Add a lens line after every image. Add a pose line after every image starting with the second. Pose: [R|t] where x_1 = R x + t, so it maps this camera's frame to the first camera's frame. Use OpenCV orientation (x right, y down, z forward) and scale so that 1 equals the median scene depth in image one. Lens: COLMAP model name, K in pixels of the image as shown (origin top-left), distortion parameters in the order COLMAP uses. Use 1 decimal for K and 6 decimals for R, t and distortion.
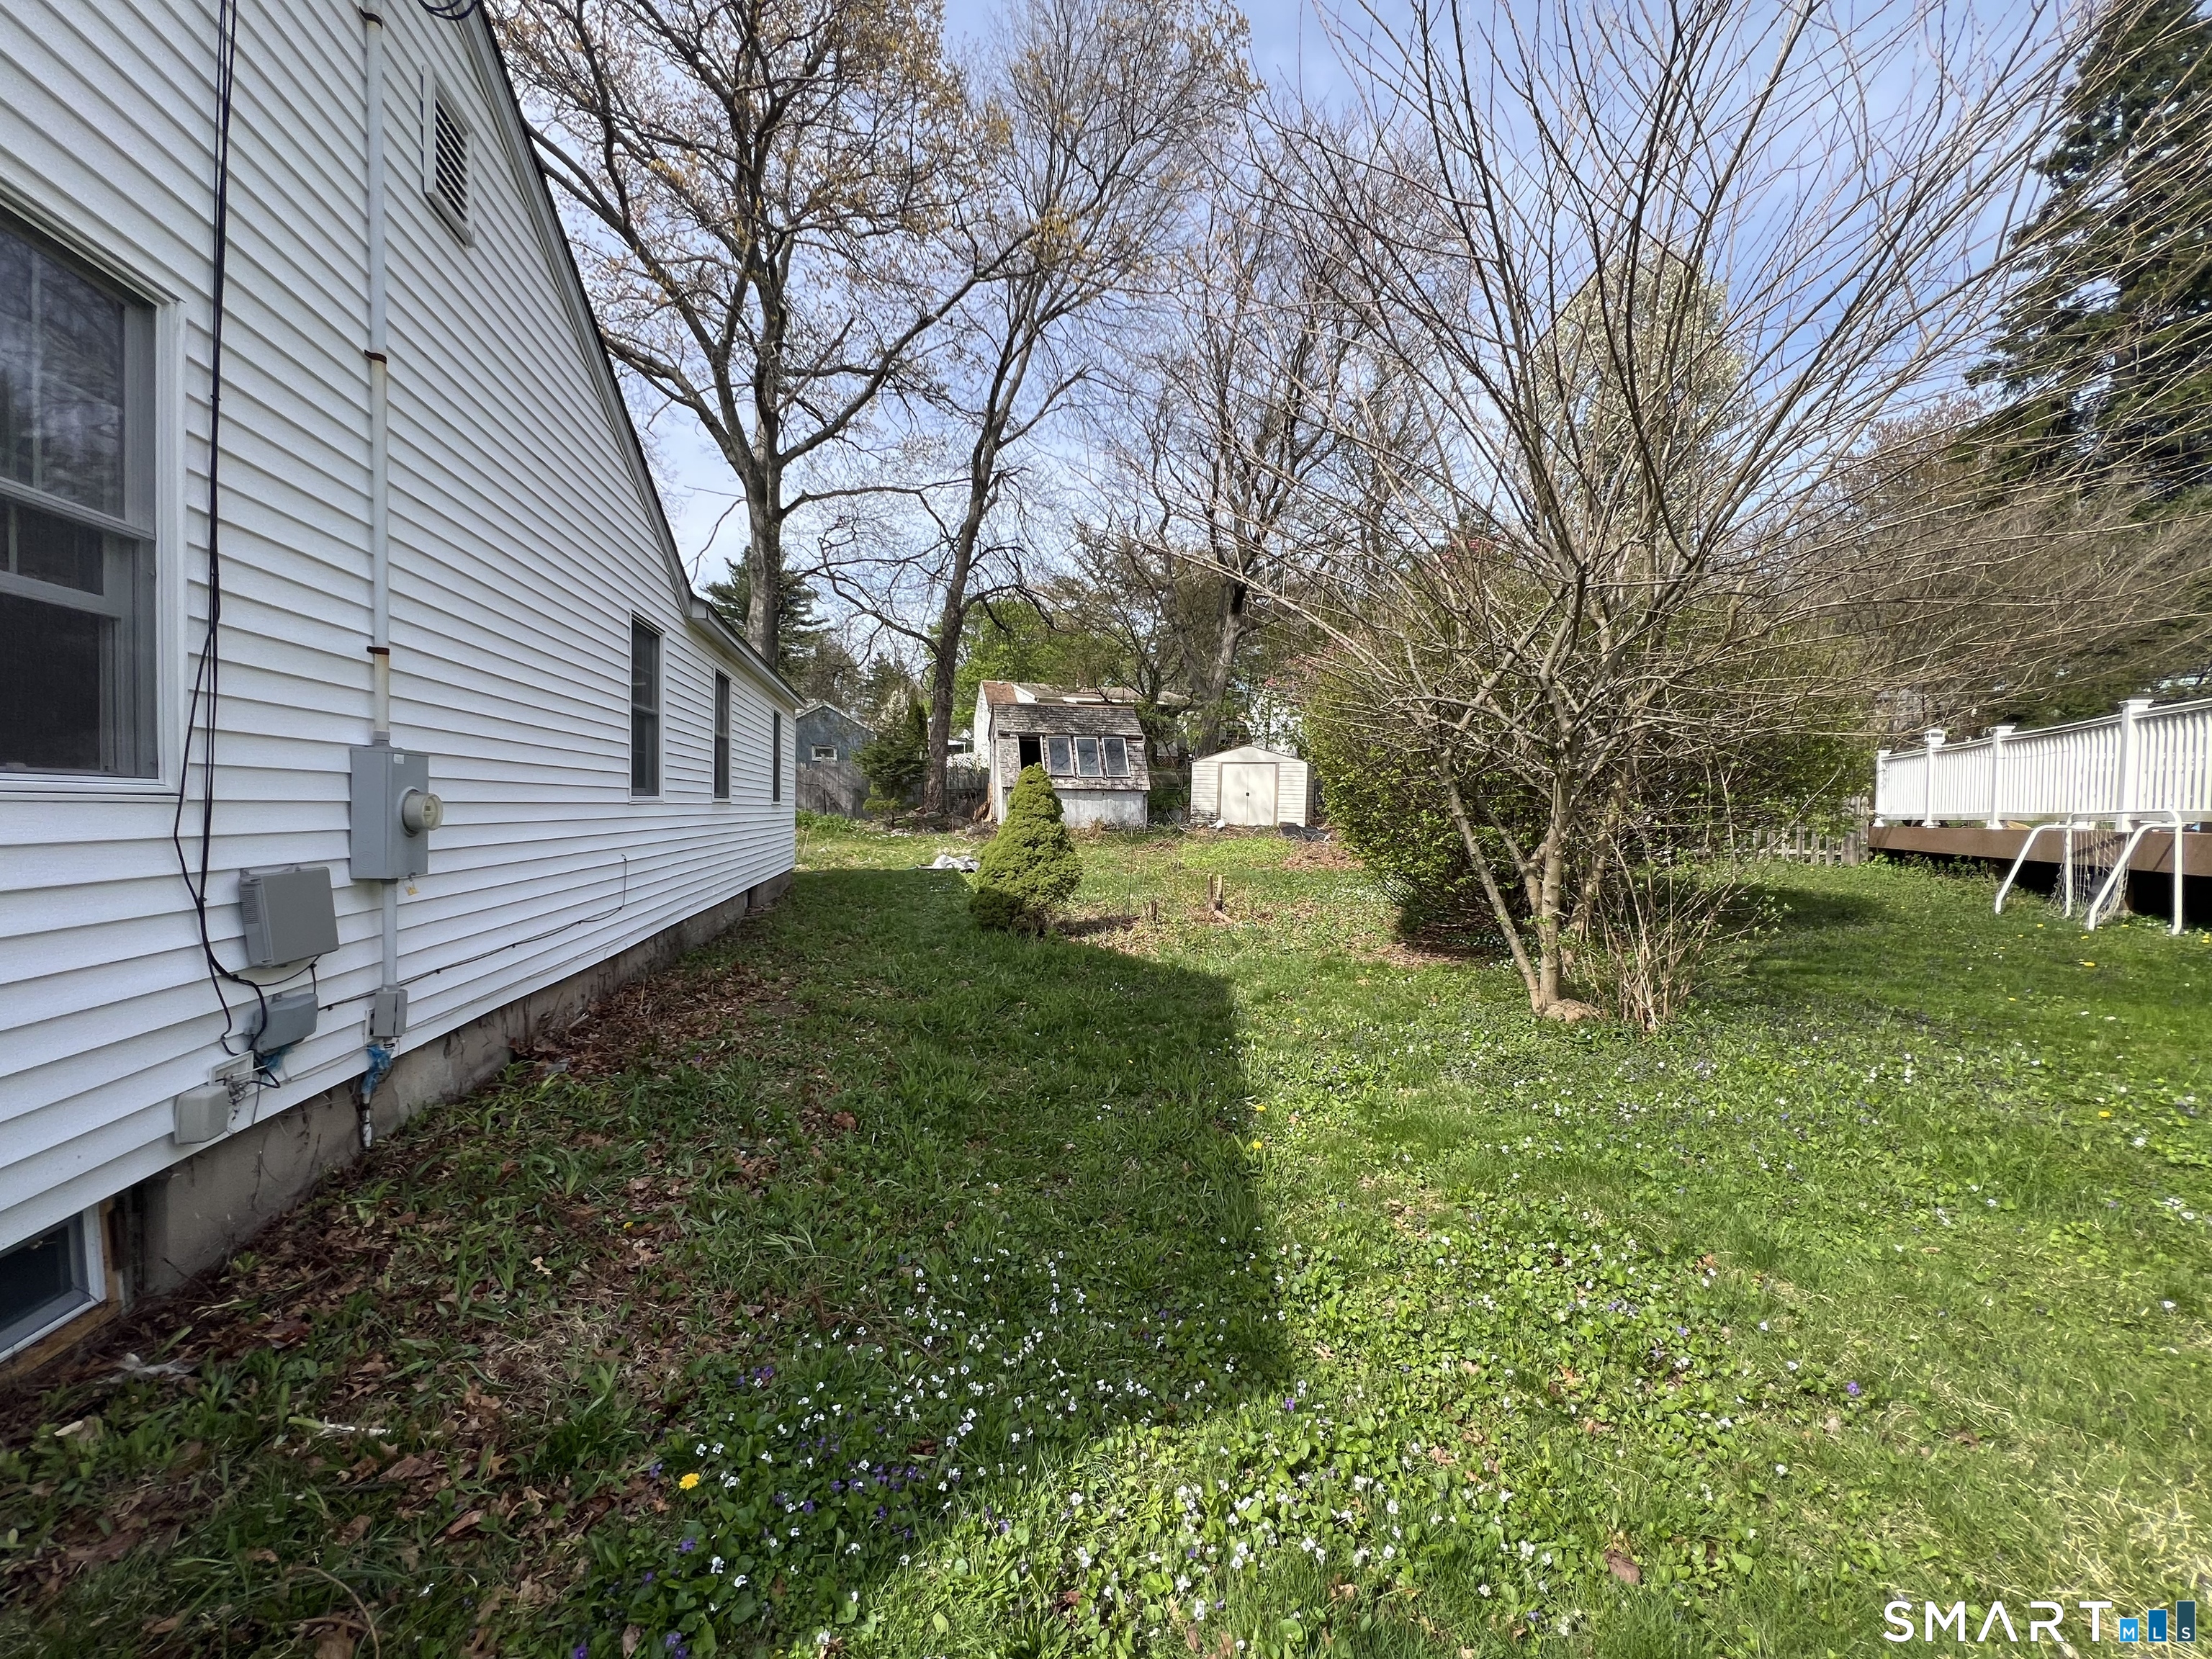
lens RADIAL K [[884.5, 0, 1121.5], [0, 884.5, 827.3], [0, 0, 1]] dist [-0.008467, 0.000756]
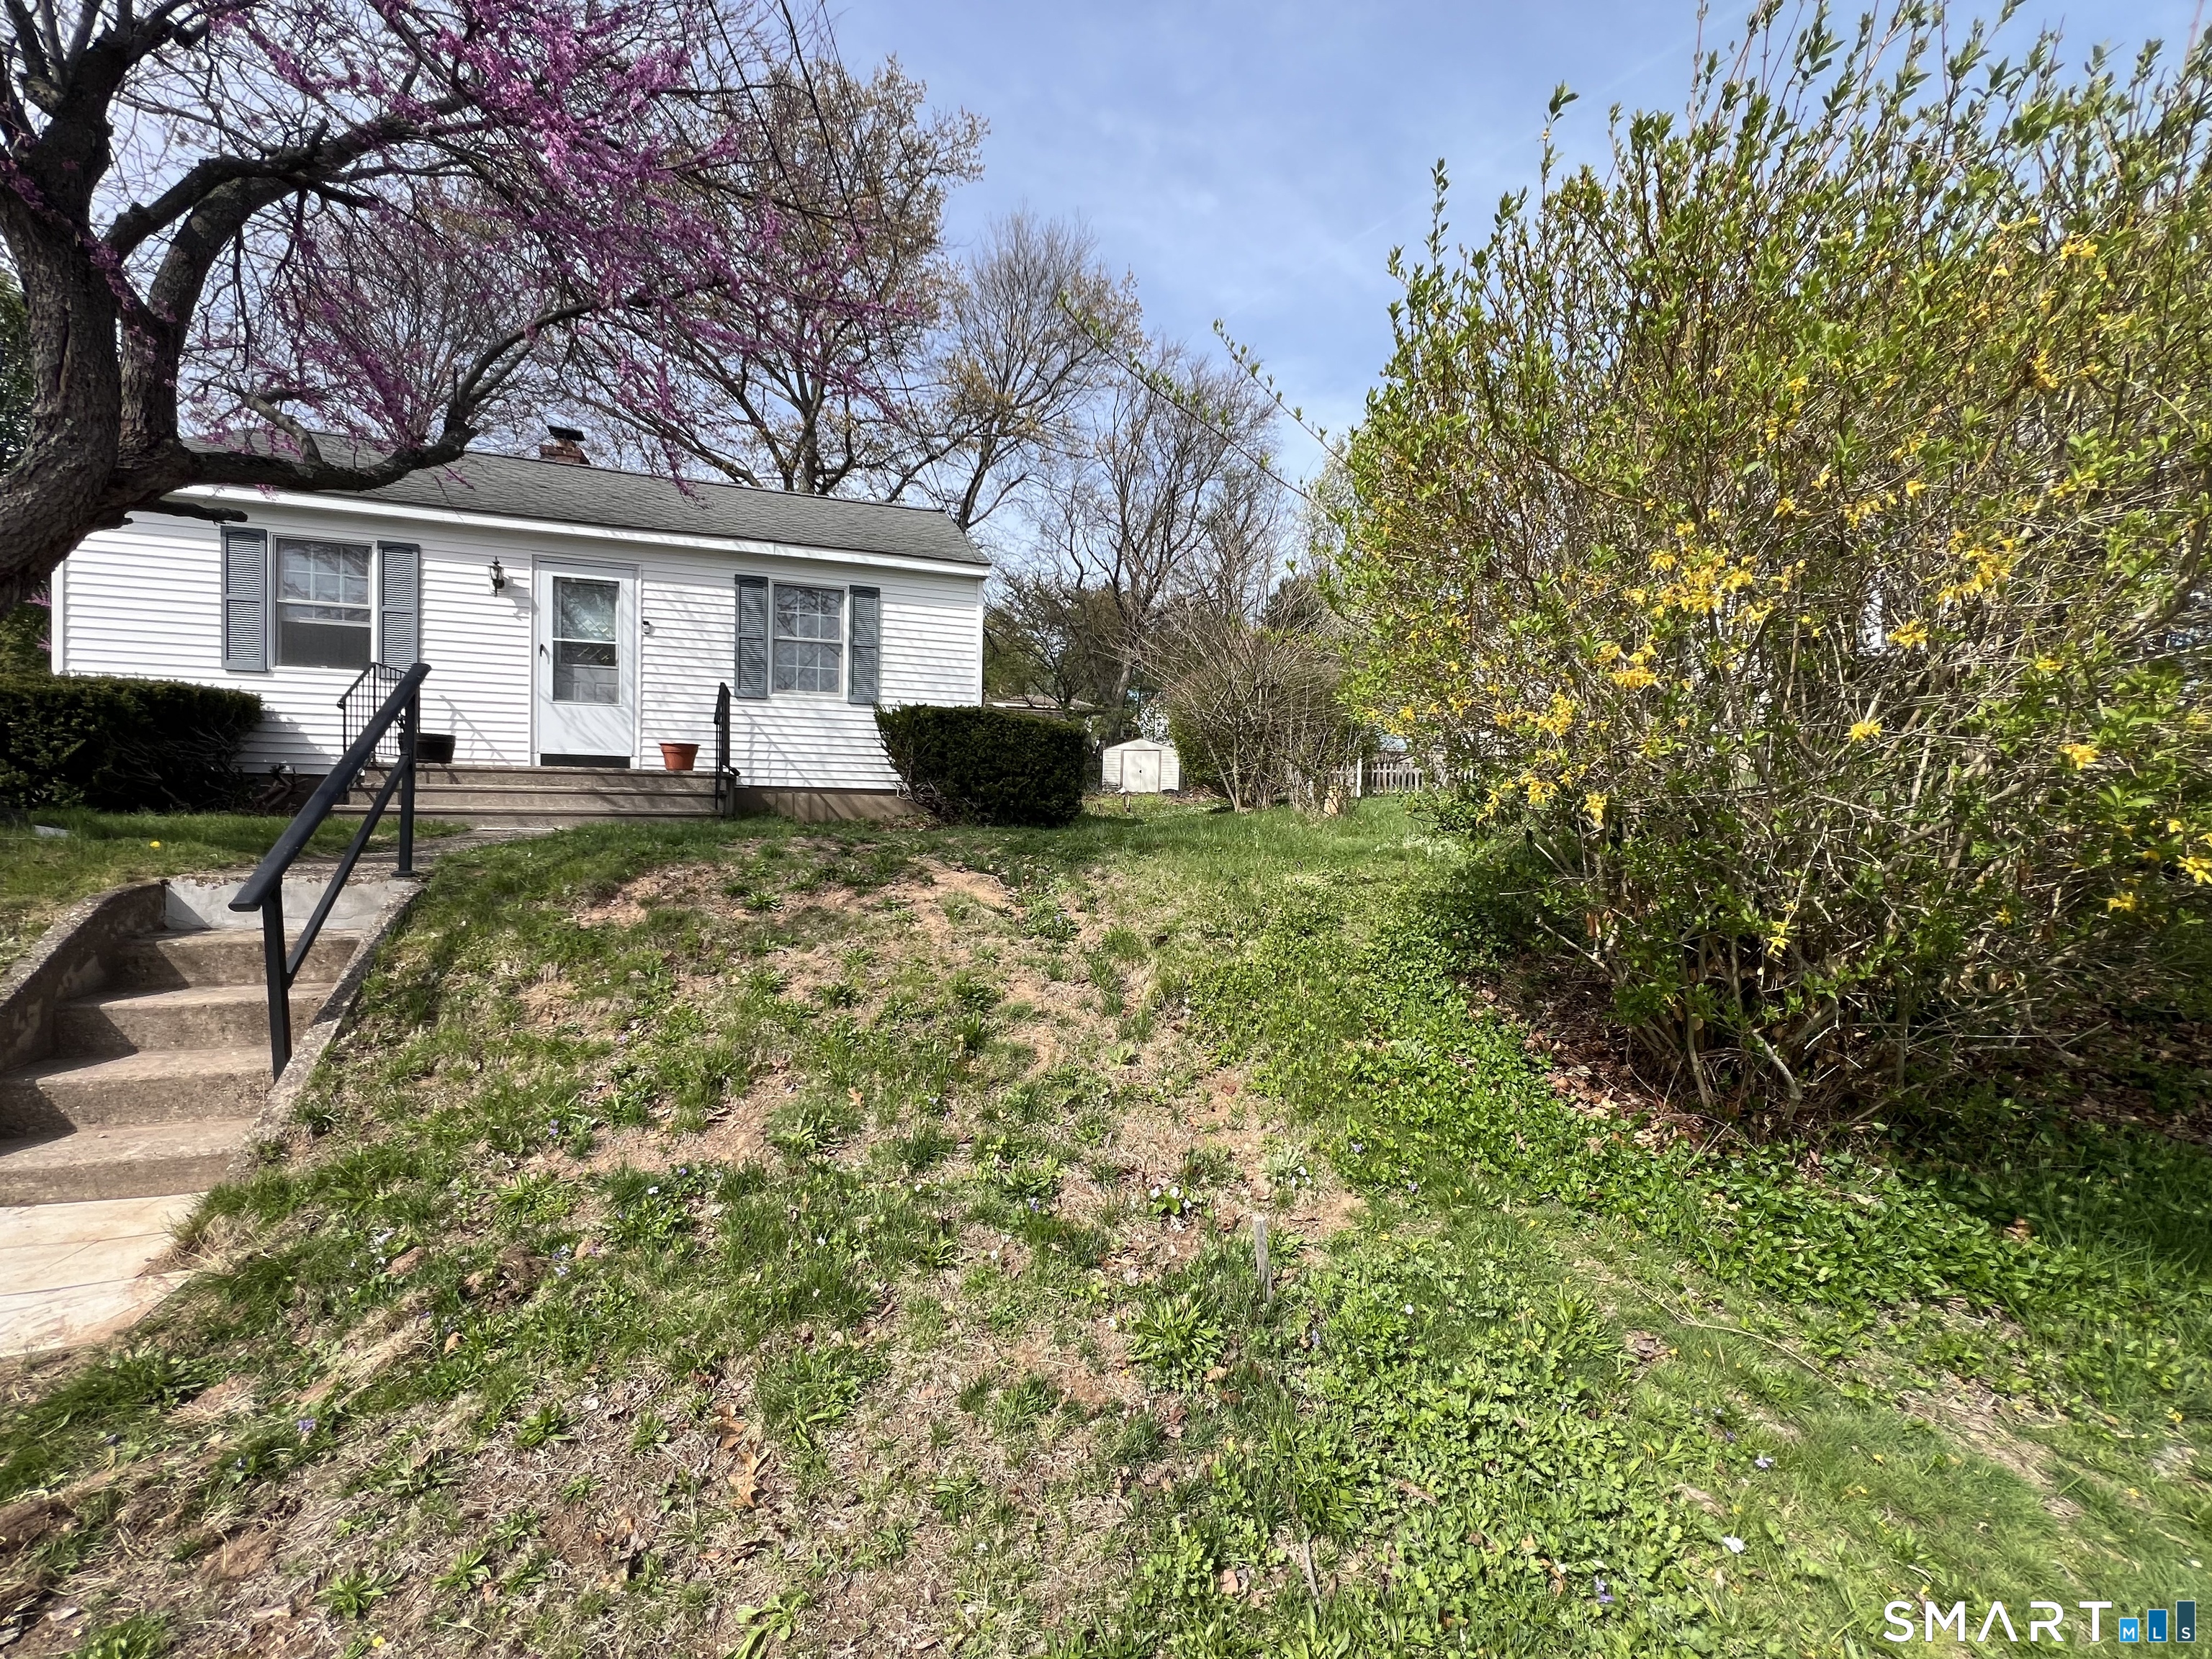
lens RADIAL K [[884.5, 0, 1120.7], [0, 884.5, 835.2], [0, 0, 1]] dist [-0.008467, 0.000756]
pose [[0.992306, -0.005431, 0.123692, -0.072569], [0.004792, 0.999974, 0.005467, 0.060169], [-0.123718, -0.004832, 0.992306, -0.457789]]
